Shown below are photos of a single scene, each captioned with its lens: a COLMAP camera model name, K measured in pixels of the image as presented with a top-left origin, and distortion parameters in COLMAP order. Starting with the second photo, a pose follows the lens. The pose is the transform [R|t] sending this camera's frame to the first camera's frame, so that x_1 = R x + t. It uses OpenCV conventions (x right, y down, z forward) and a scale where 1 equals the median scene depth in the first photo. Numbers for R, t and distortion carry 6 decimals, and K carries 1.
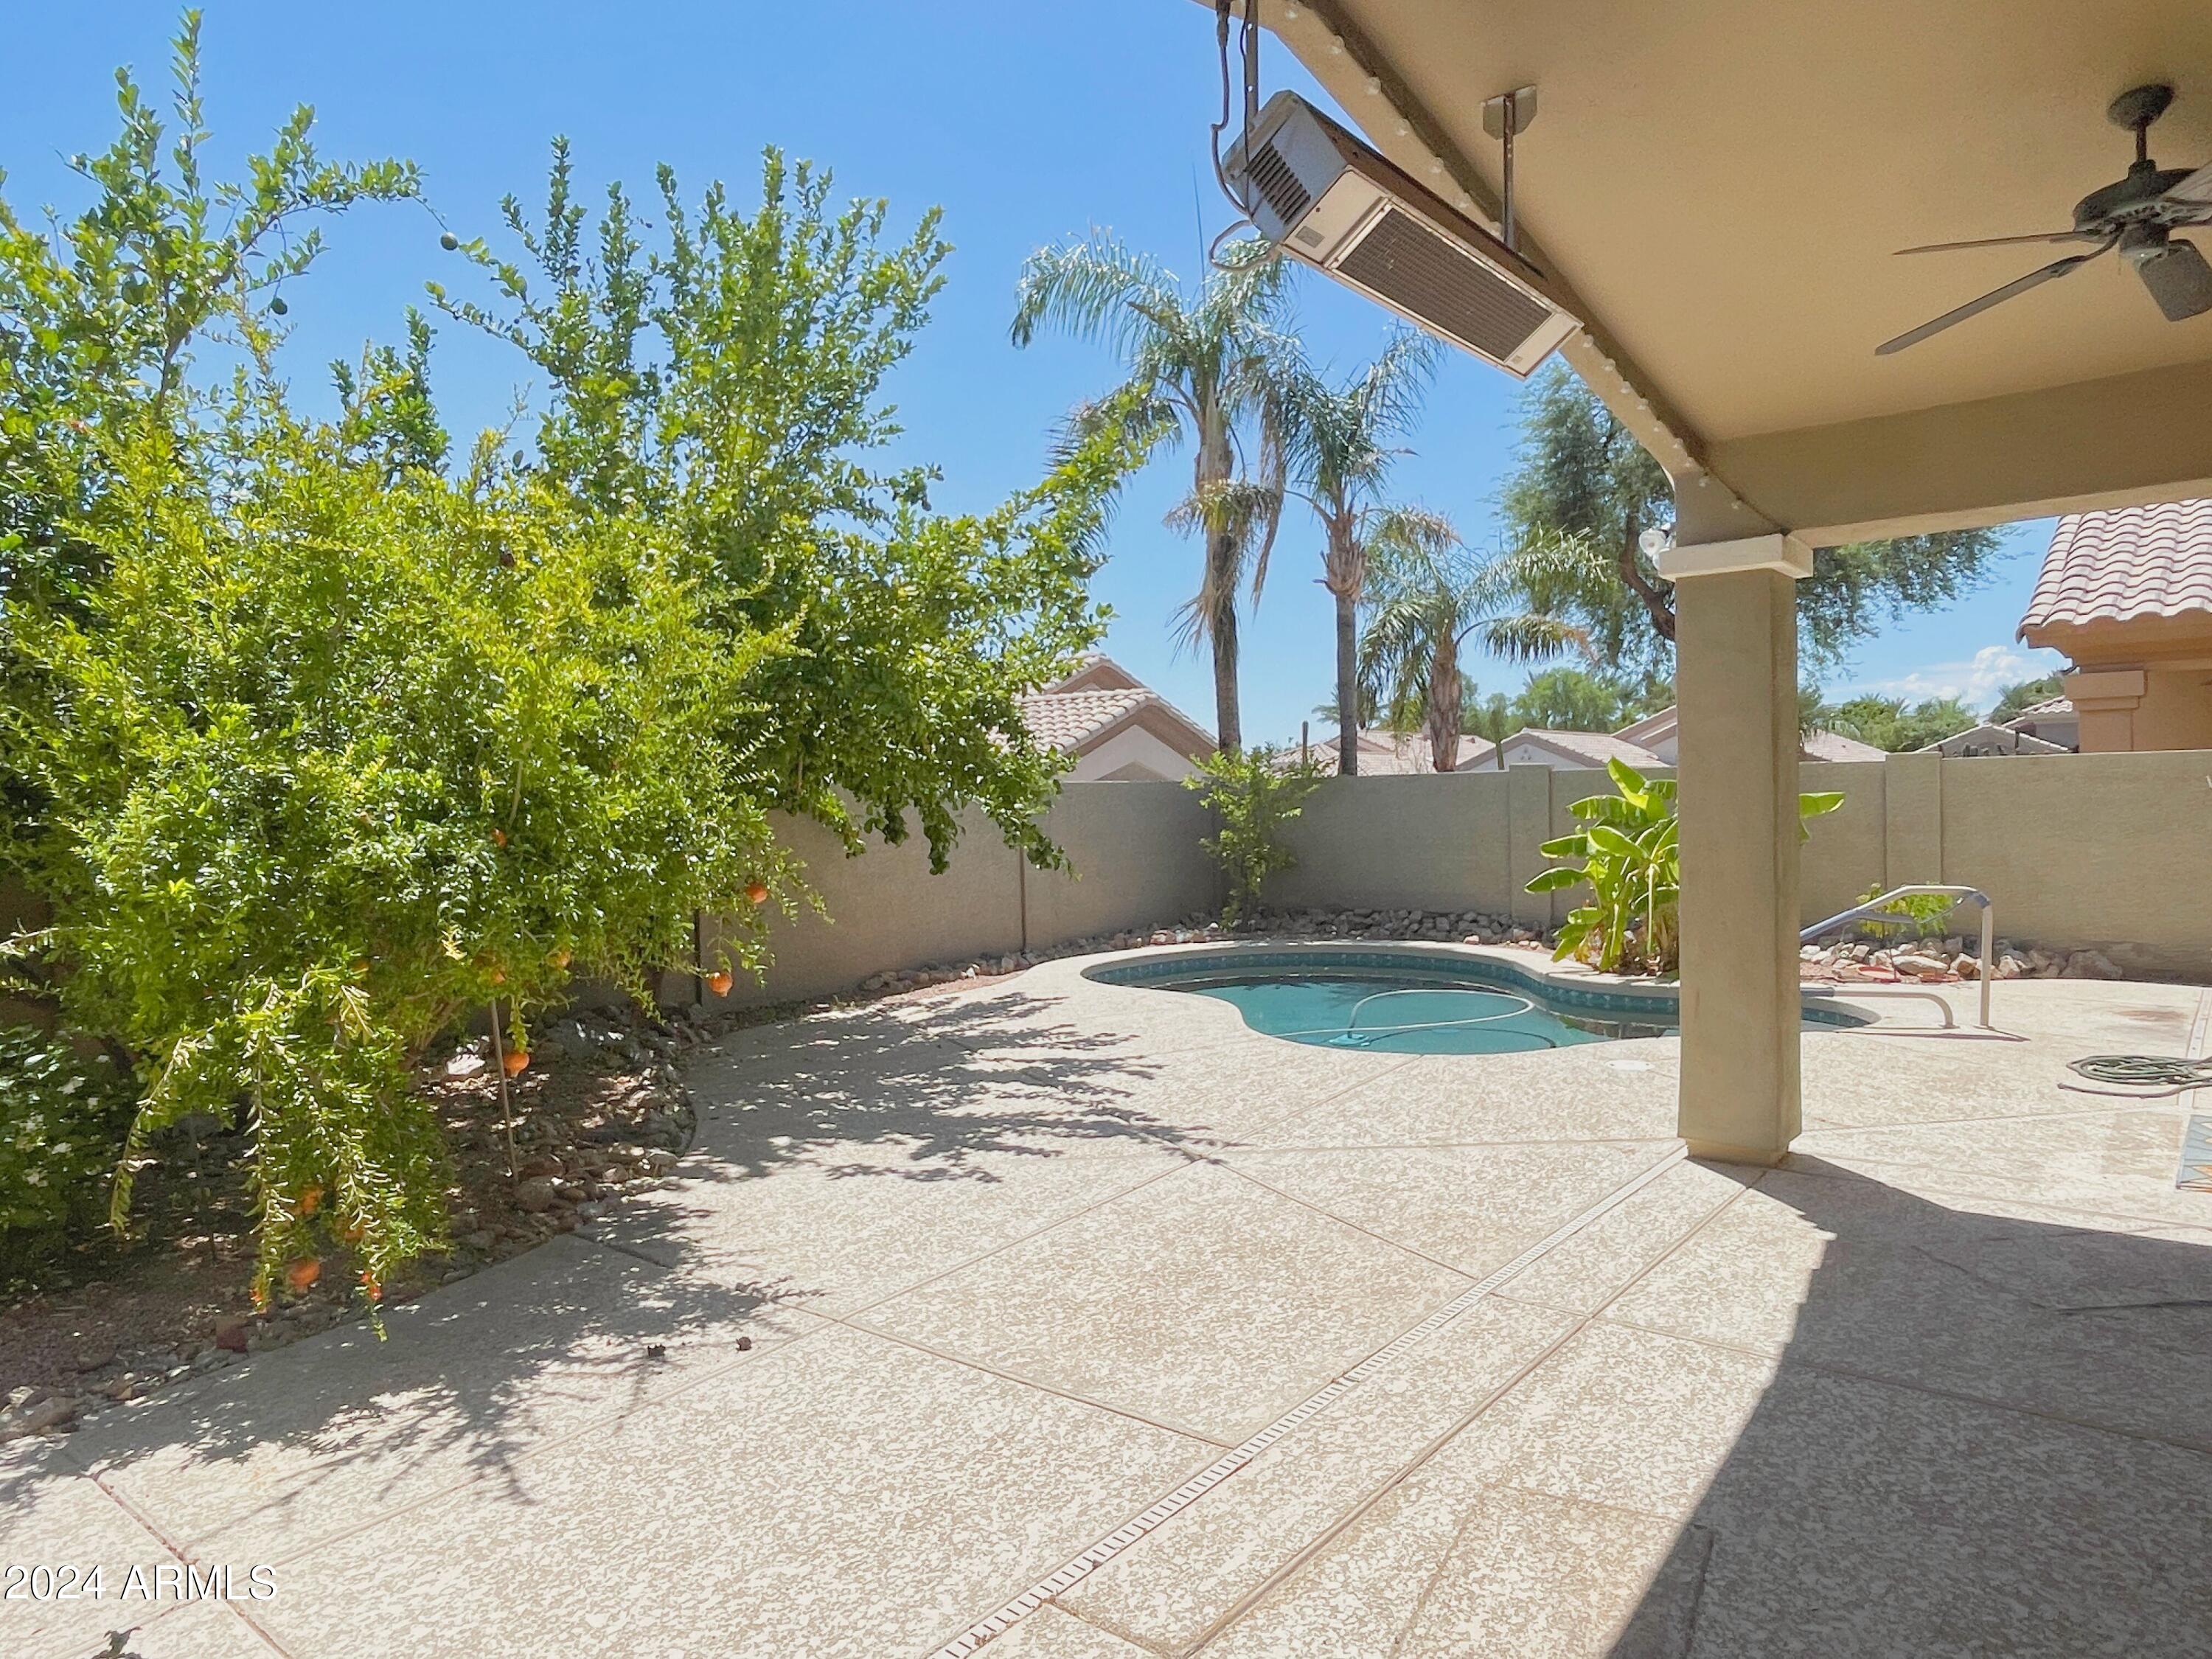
lens RADIAL K [[1363.1, 0, 1106.0], [0, 1363.1, 829.5], [0, 0, 1]] dist [0.002224, -0.034653]
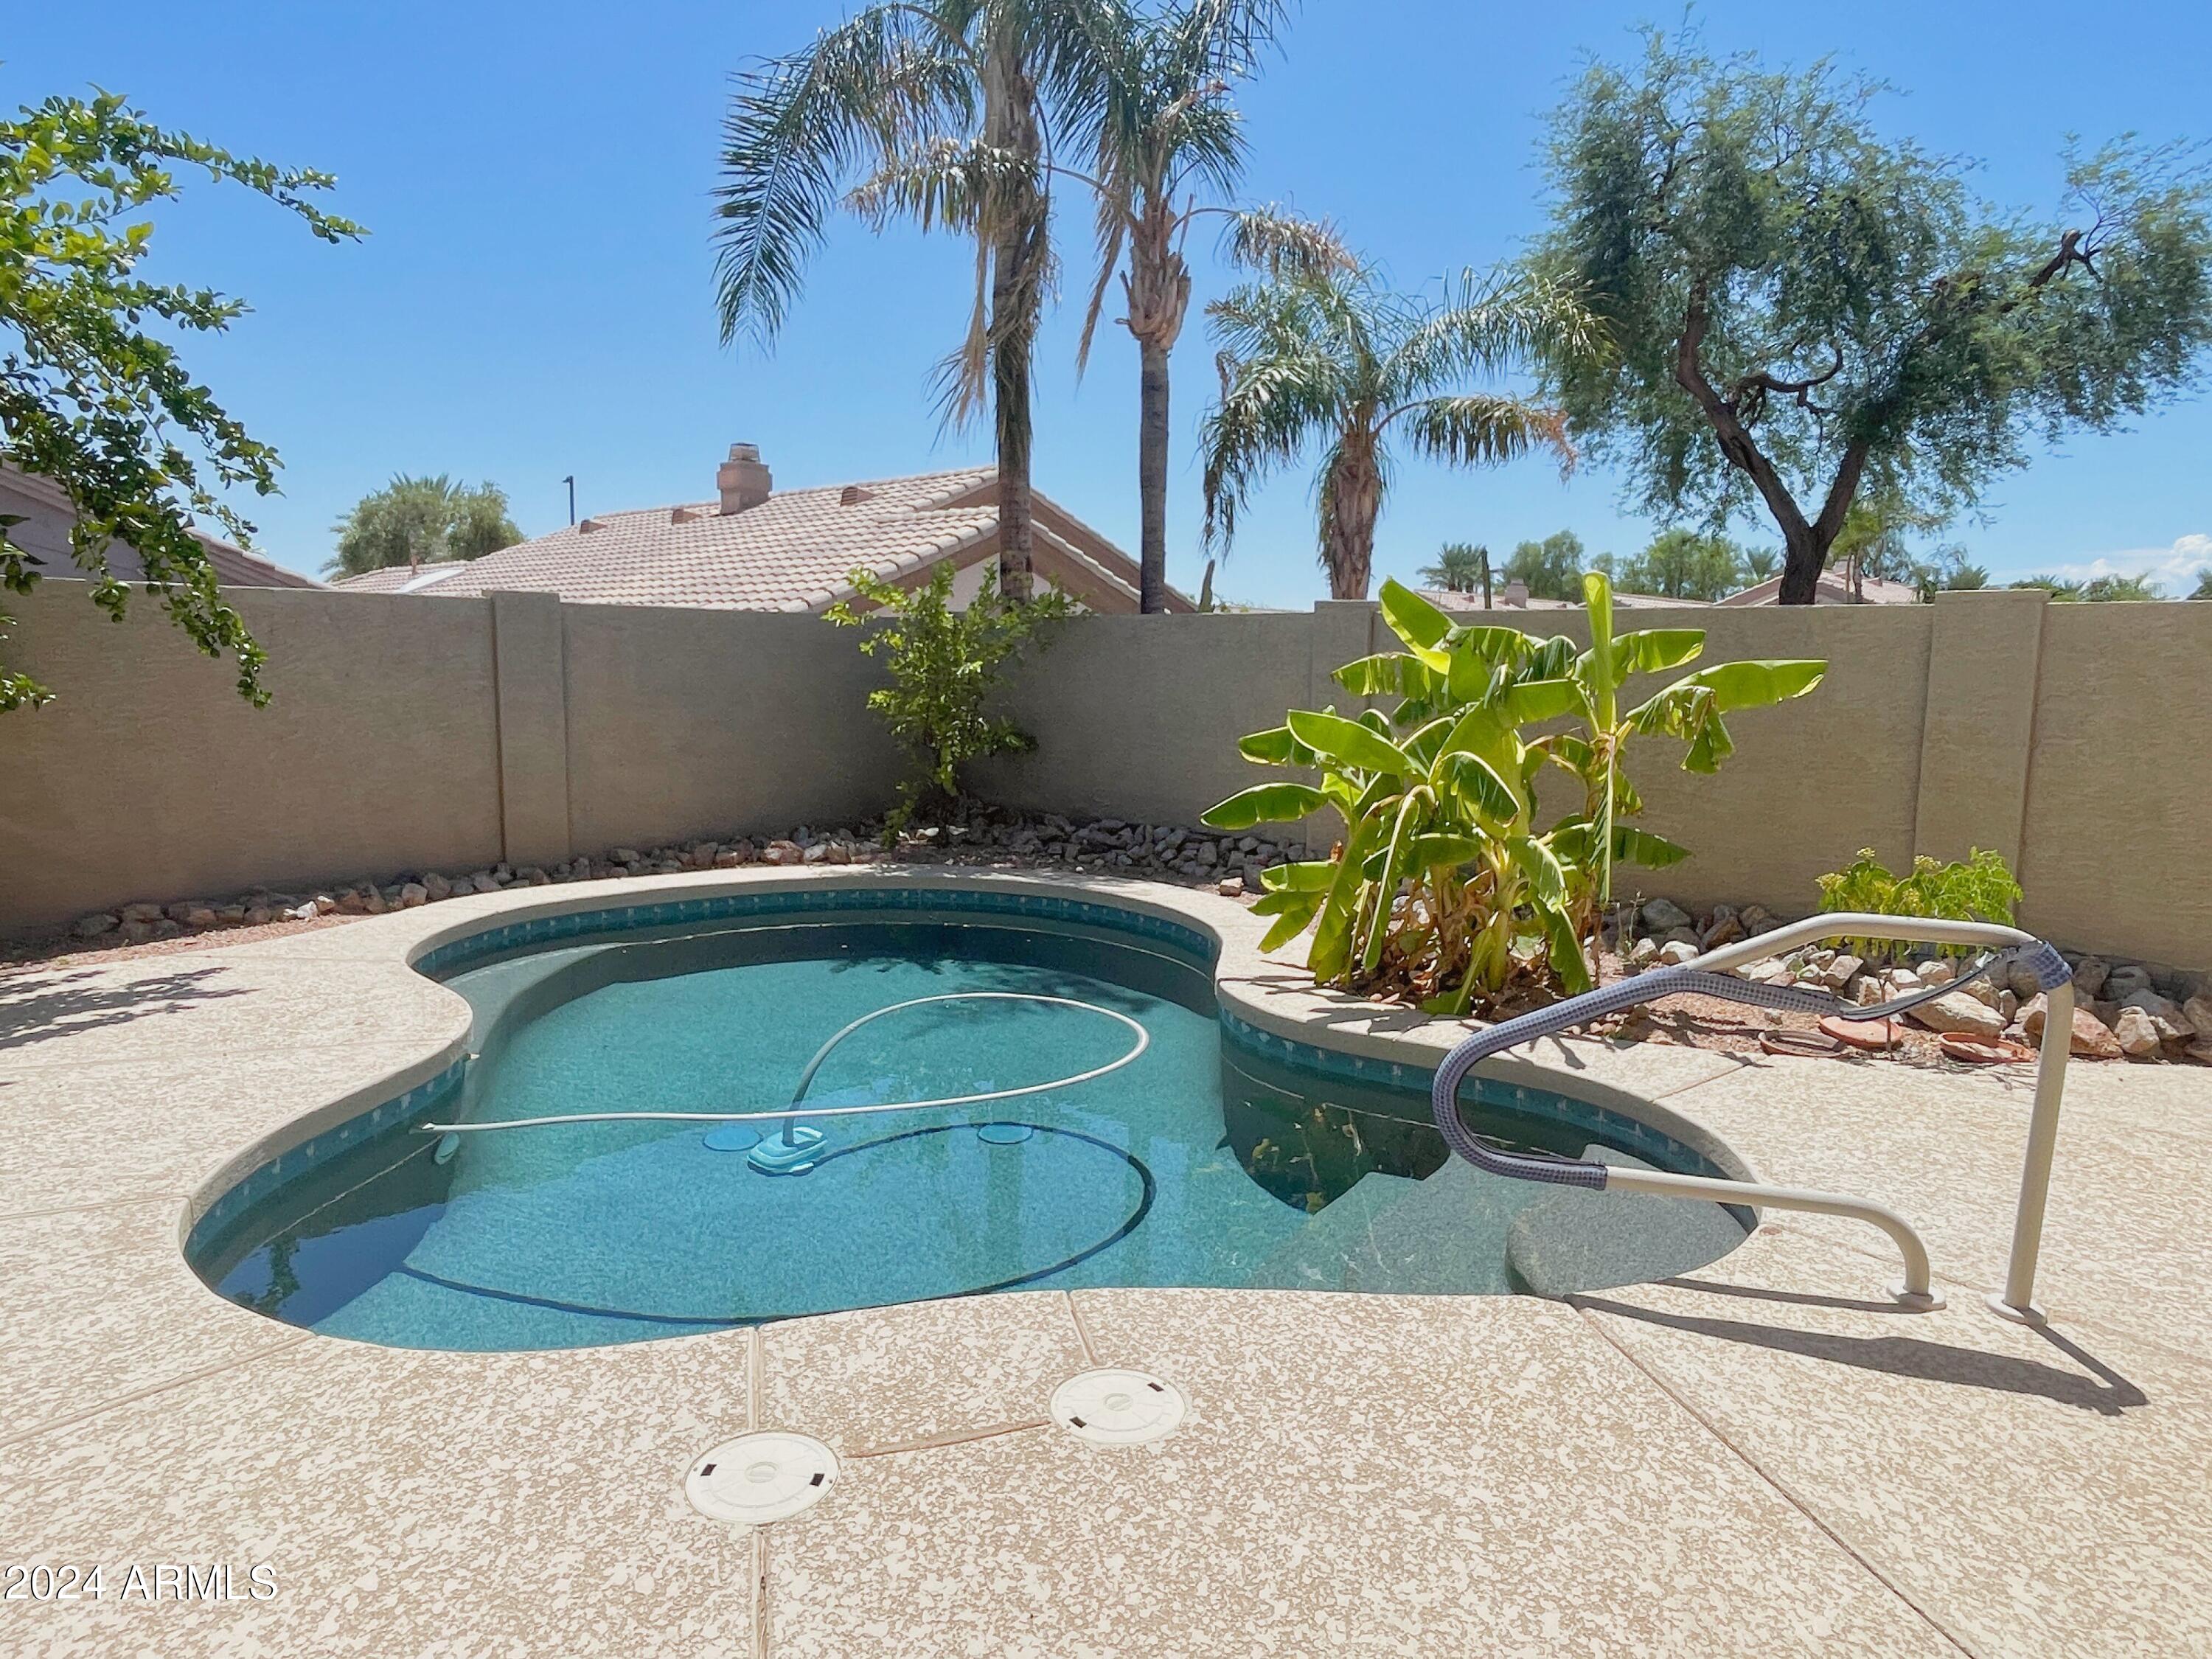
lens RADIAL K [[1367.1, 0, 1106.0], [0, 1367.1, 829.5], [0, 0, 1]] dist [-0.005079, -0.001688]
pose [[0.995760, 0.047751, -0.078628, 0.208951], [-0.039411, 0.993753, 0.104408, -0.005053], [0.083122, -0.100867, 0.991421, 0.308567]]
